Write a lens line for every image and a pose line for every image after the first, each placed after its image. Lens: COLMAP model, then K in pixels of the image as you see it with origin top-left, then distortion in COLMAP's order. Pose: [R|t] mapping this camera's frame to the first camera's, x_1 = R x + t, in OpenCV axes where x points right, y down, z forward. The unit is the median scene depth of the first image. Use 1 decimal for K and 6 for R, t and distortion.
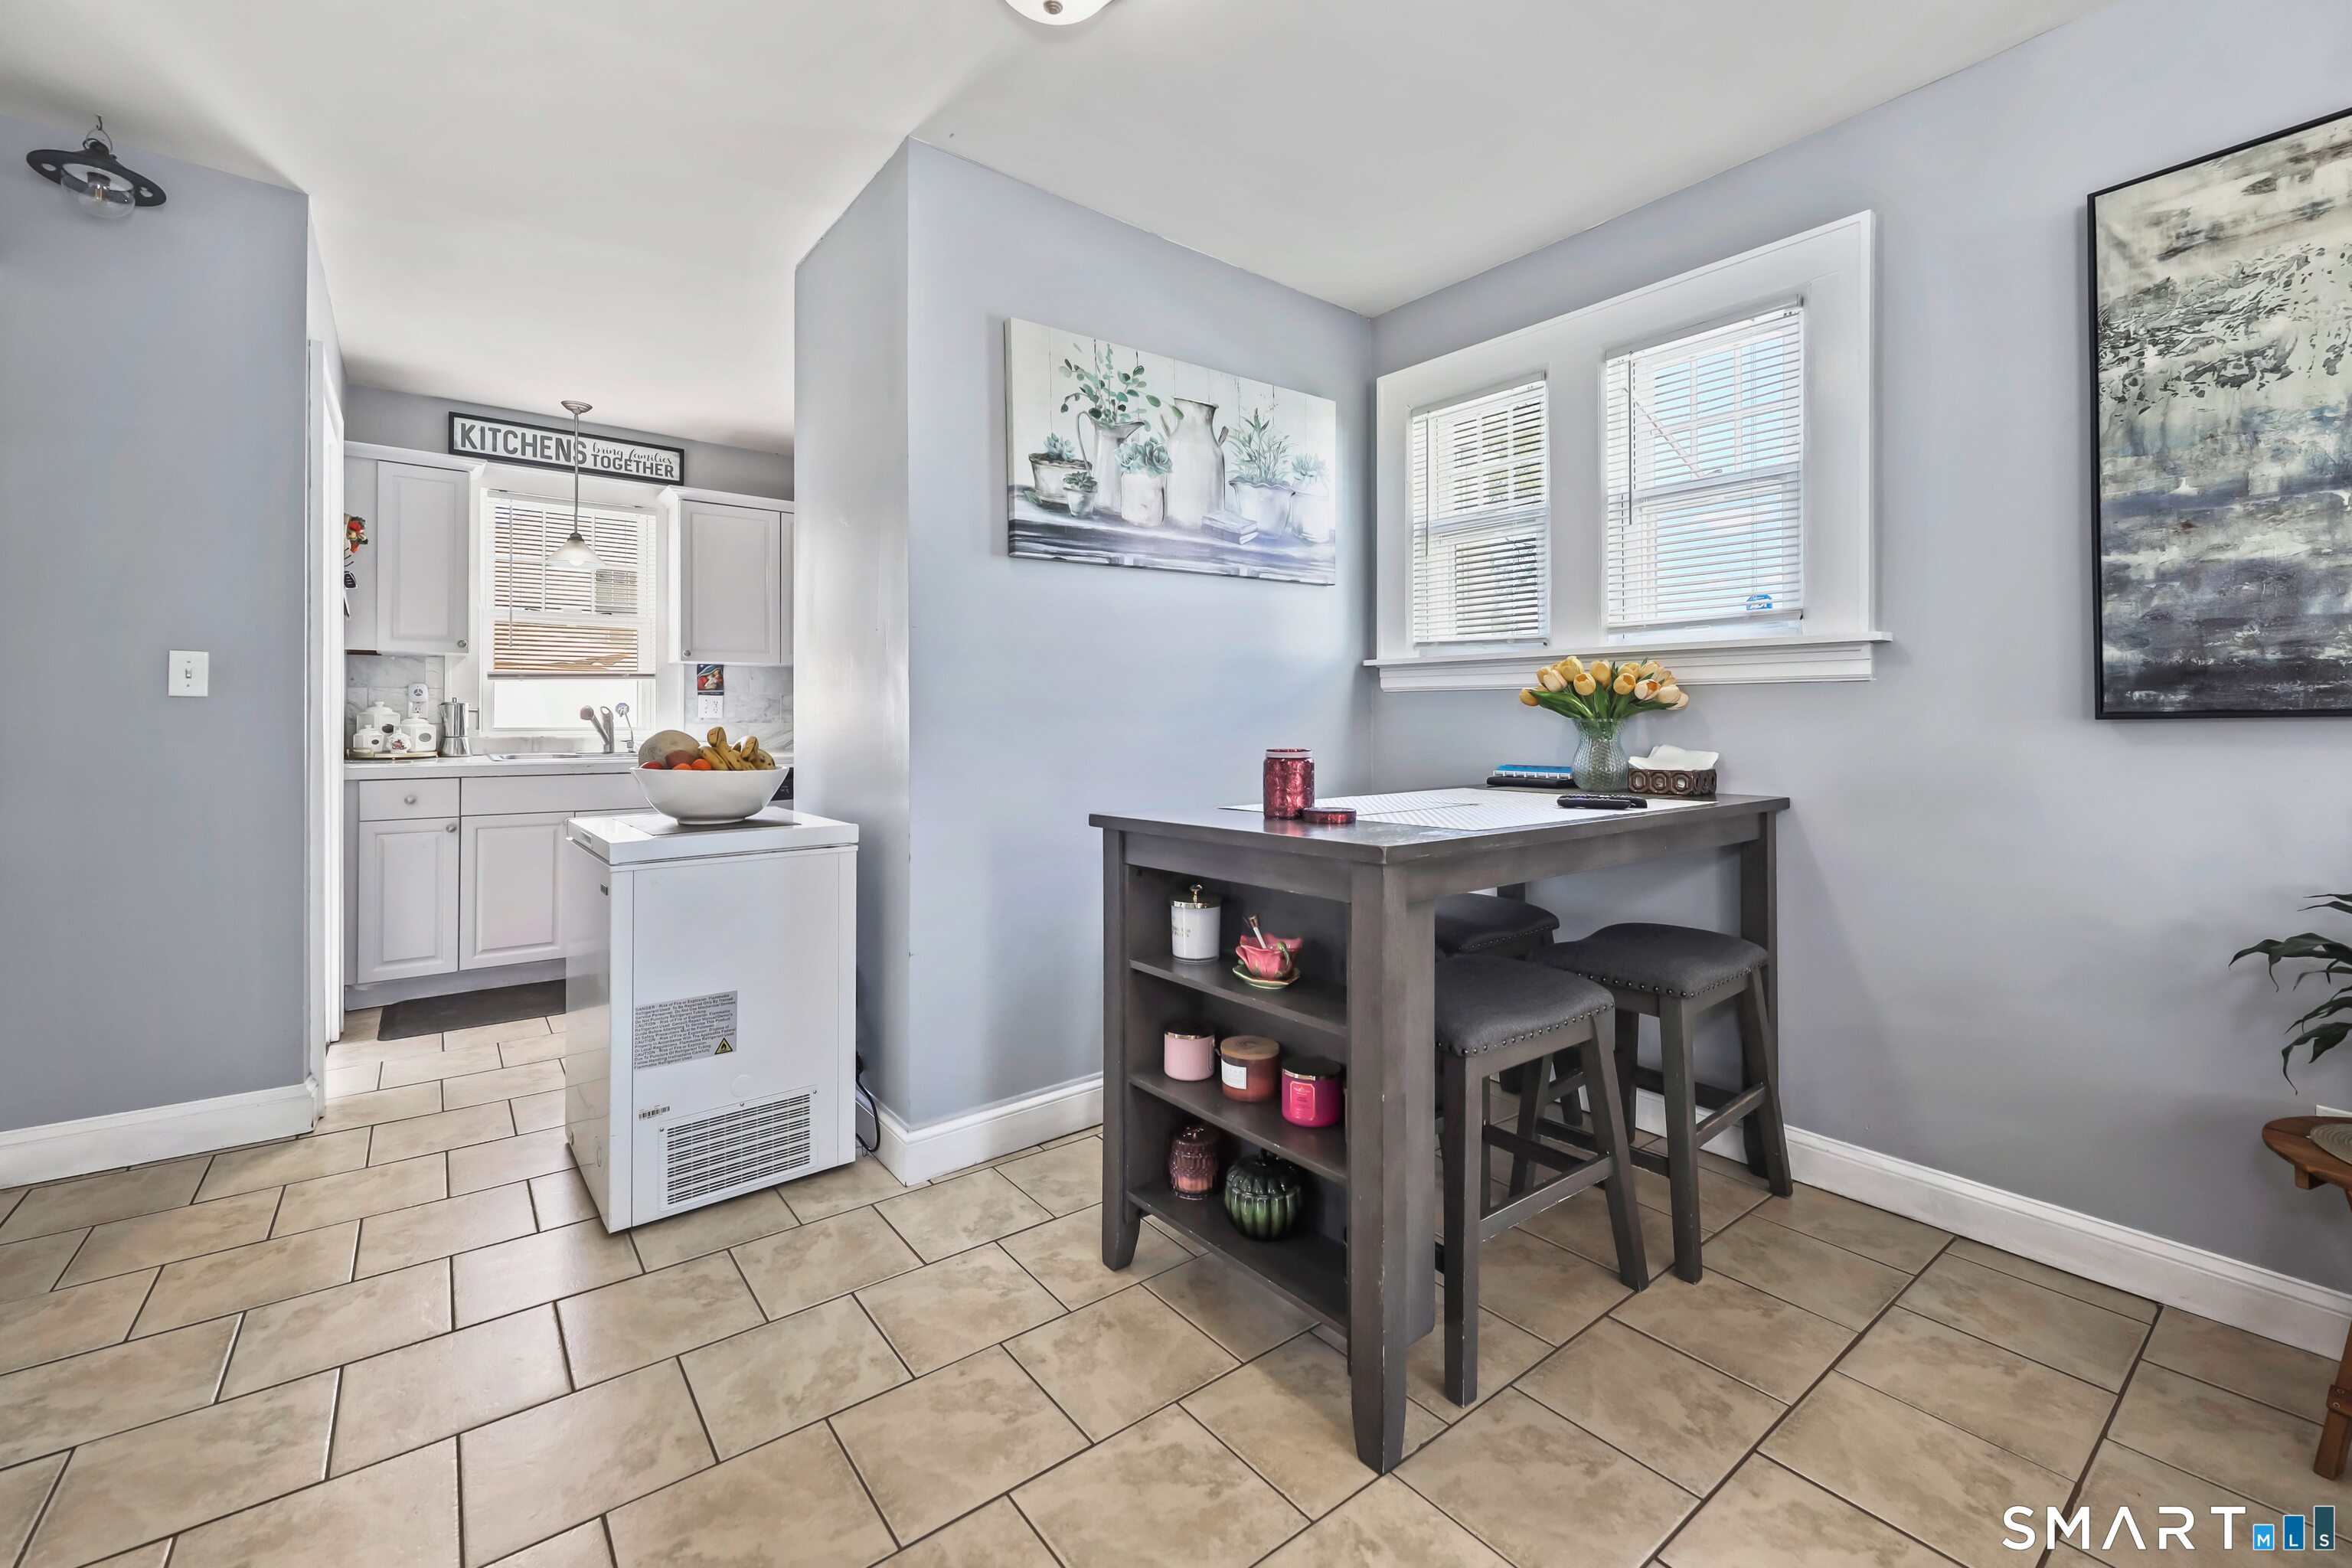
lens RADIAL K [[966.1, 0, 1164.9], [0, 966.1, 708.1], [0, 0, 1]] dist [0.001133, 0.000209]
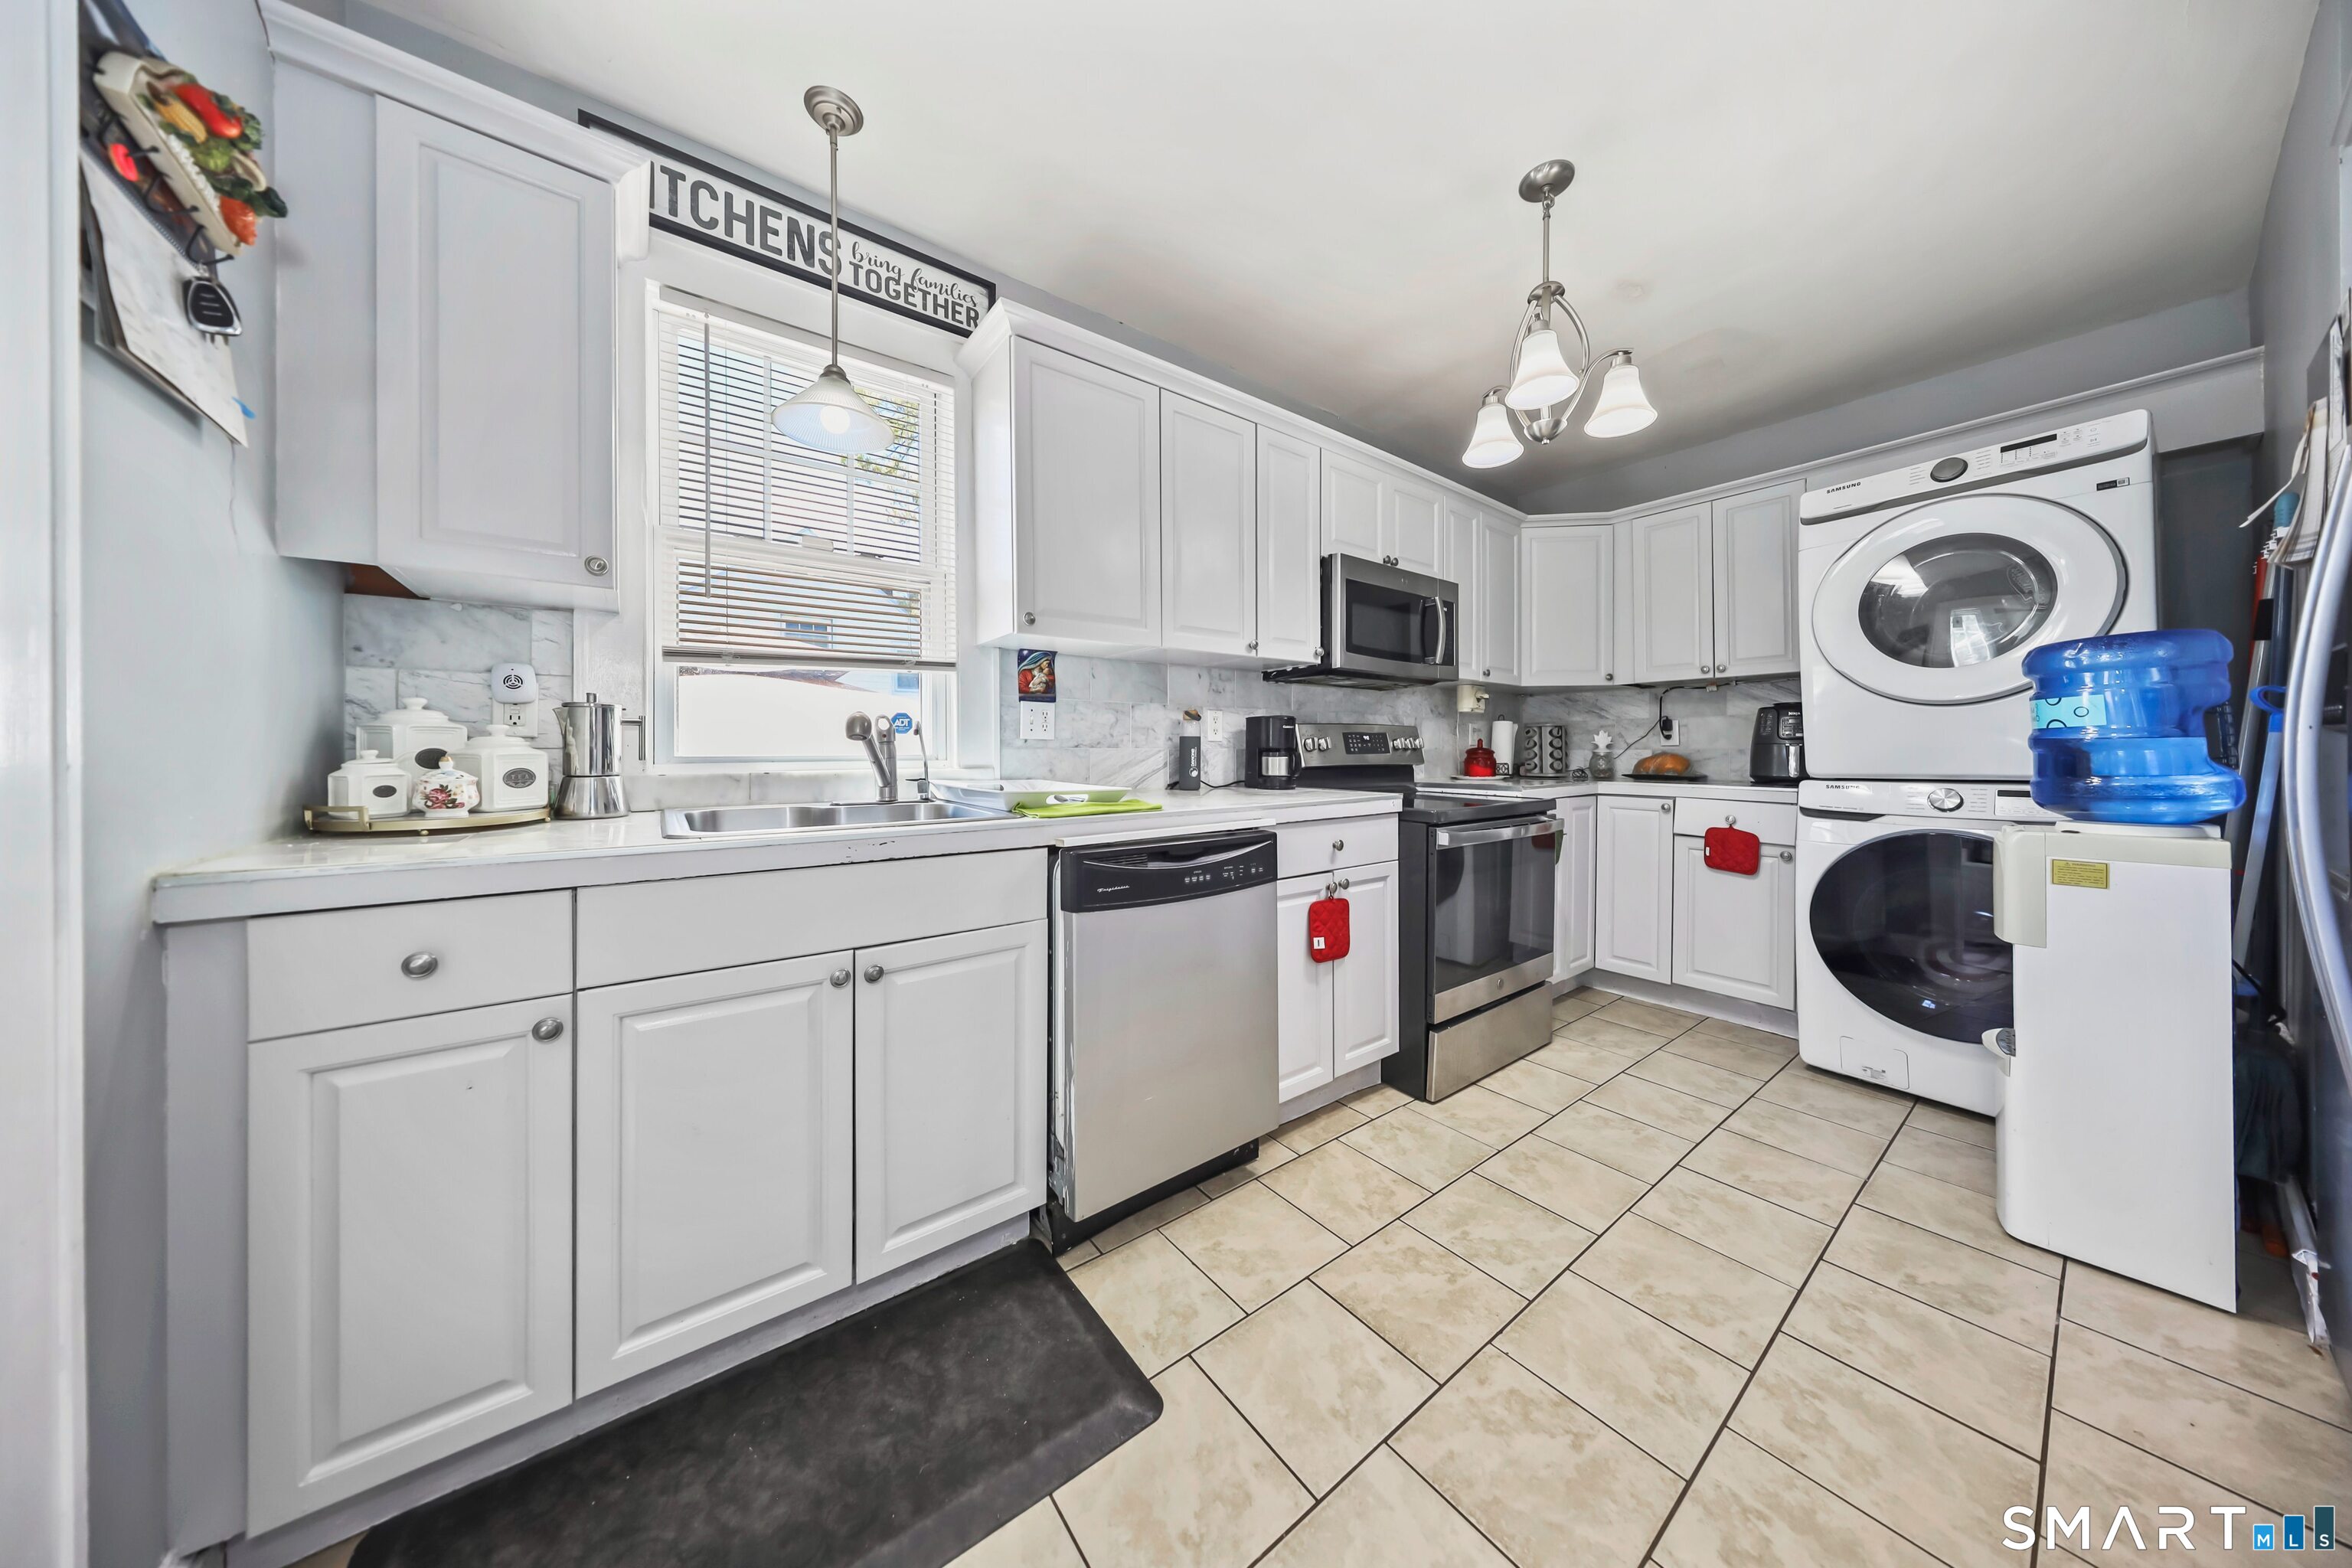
lens RADIAL K [[695.8, 0, 1169.4], [0, 695.8, 747.7], [0, 0, 1]] dist [-0.003400, 0.000139]
pose [[0.999854, -0.005070, -0.016319, -0.569596], [0.005169, 0.999968, 0.006069, 0.019752], [0.016287, -0.006152, 0.999848, 0.849008]]
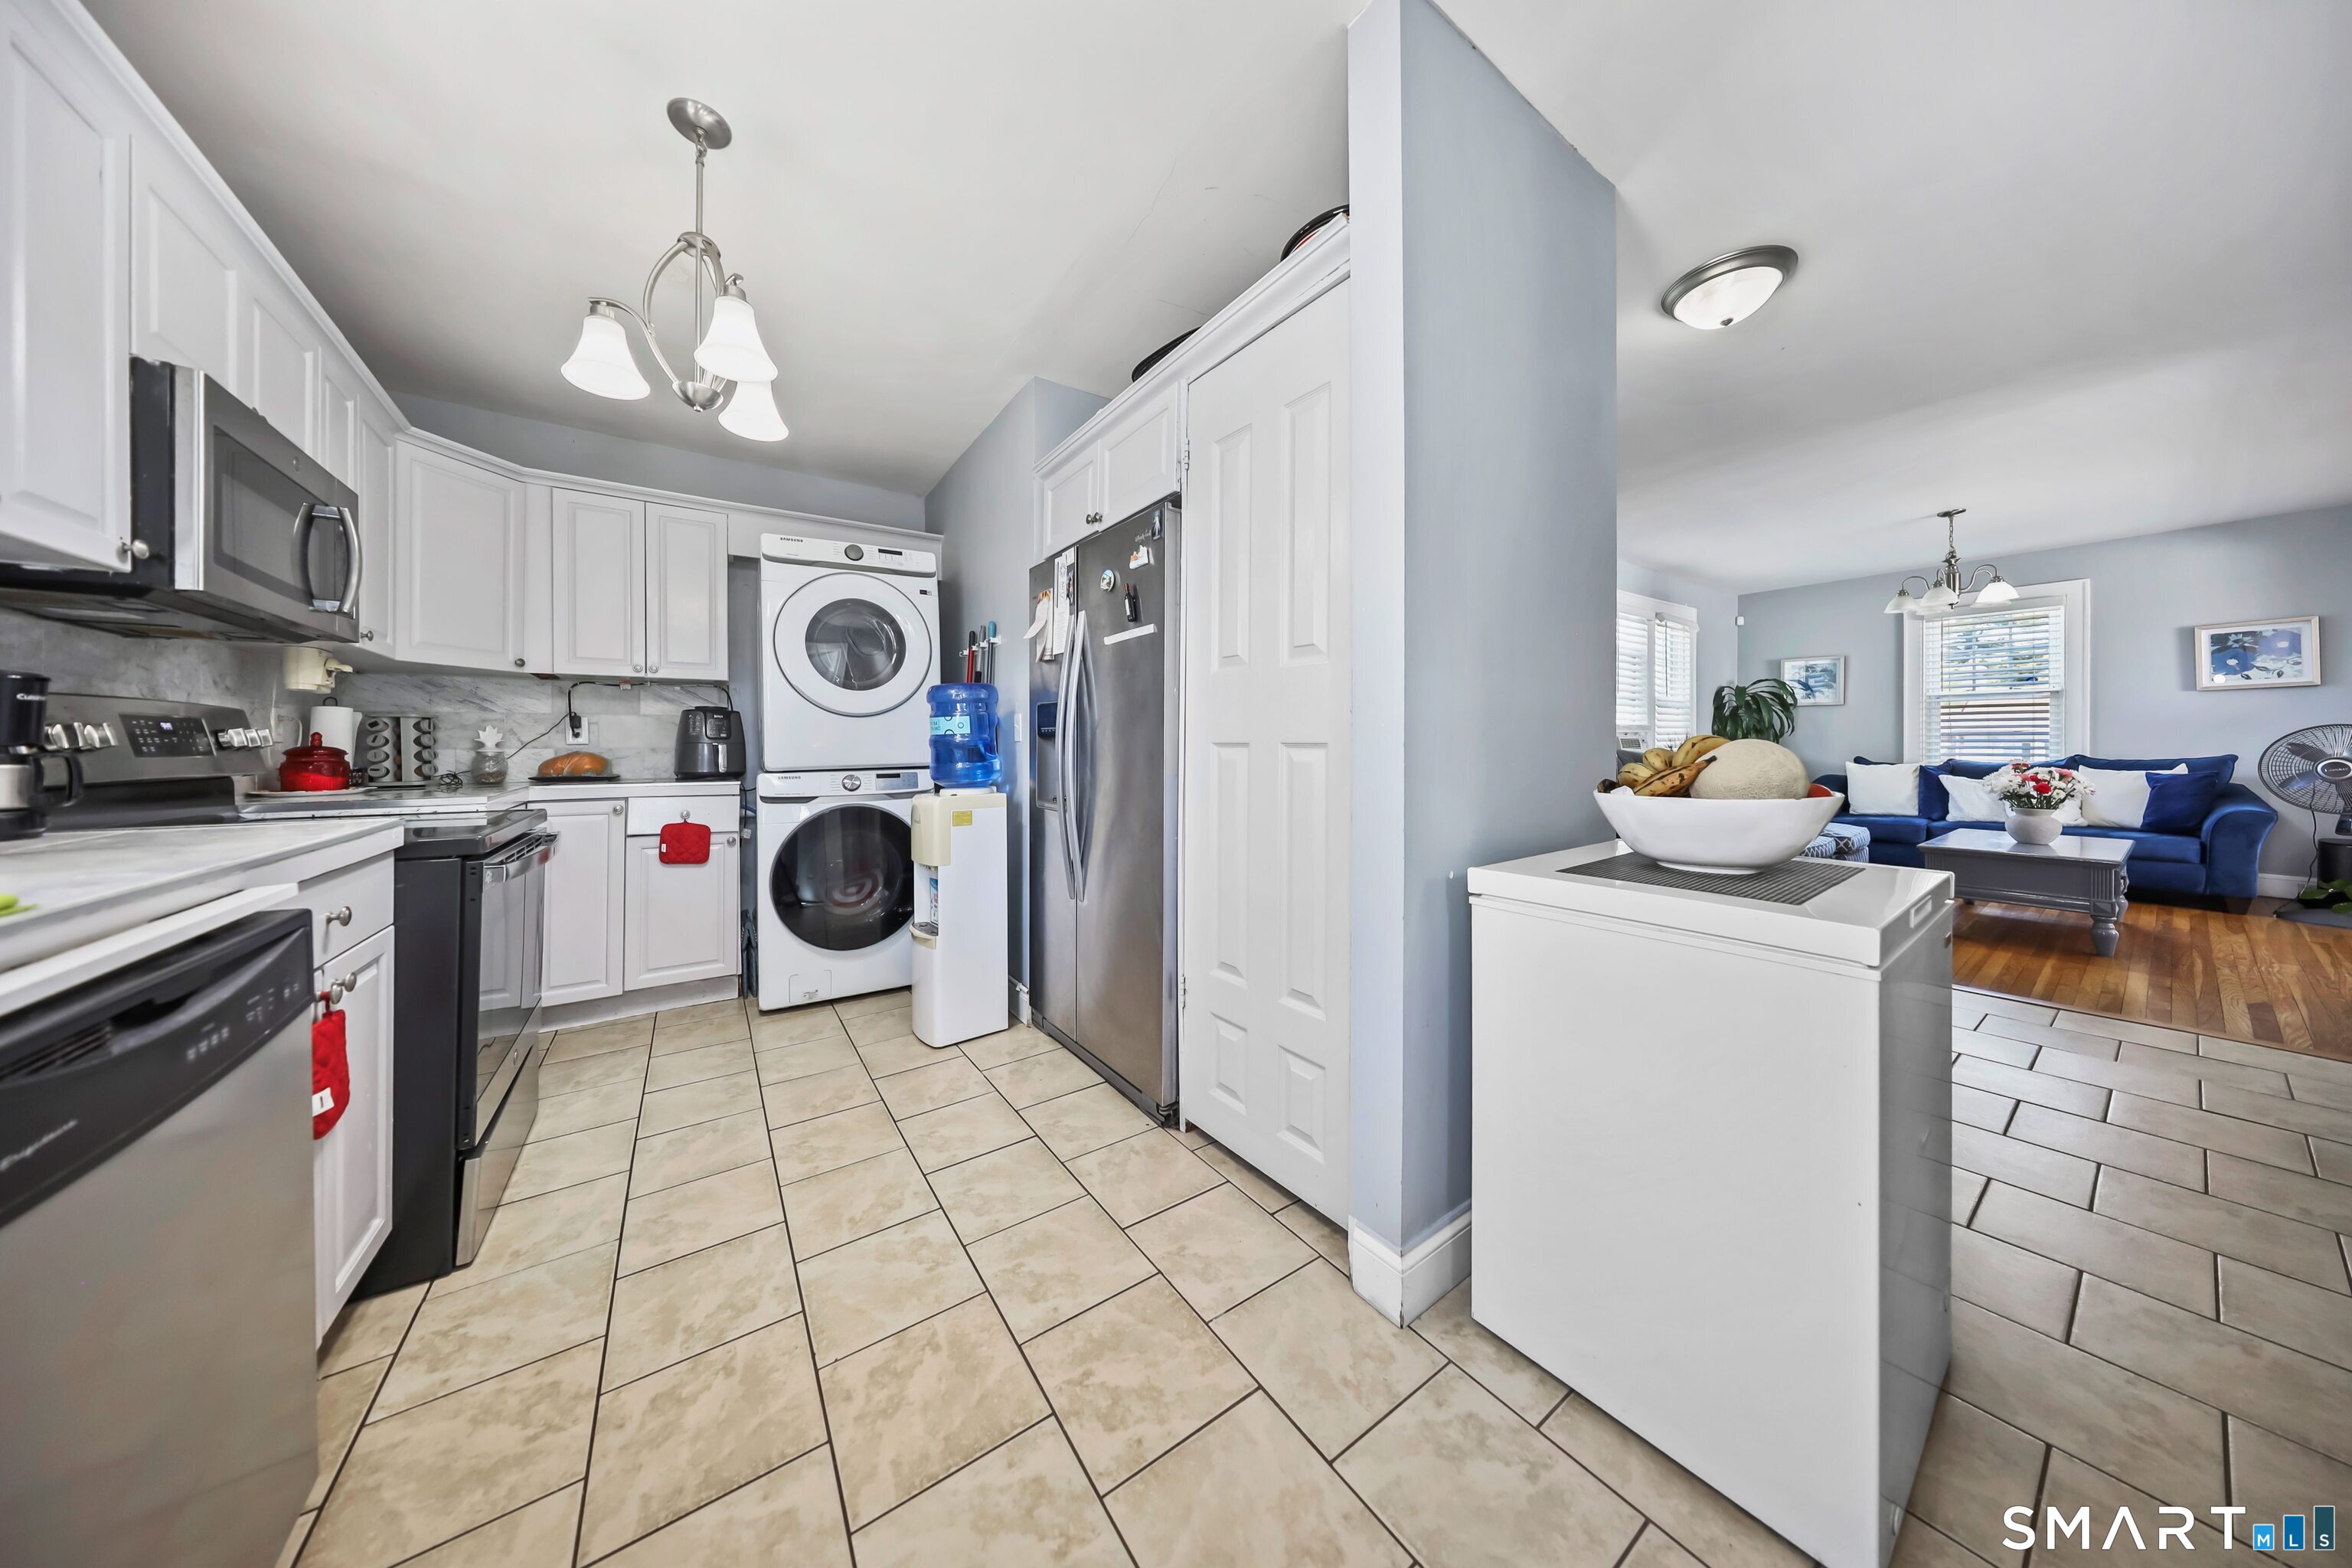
lens RADIAL K [[695.8, 0, 1169.4], [0, 695.8, 747.7], [0, 0, 1]] dist [-0.003400, 0.000139]
pose [[0.047875, -0.005035, 0.998841, -0.742234], [-0.005916, 0.999968, 0.005324, 0.021399], [-0.998836, -0.006164, 0.047844, 1.020664]]
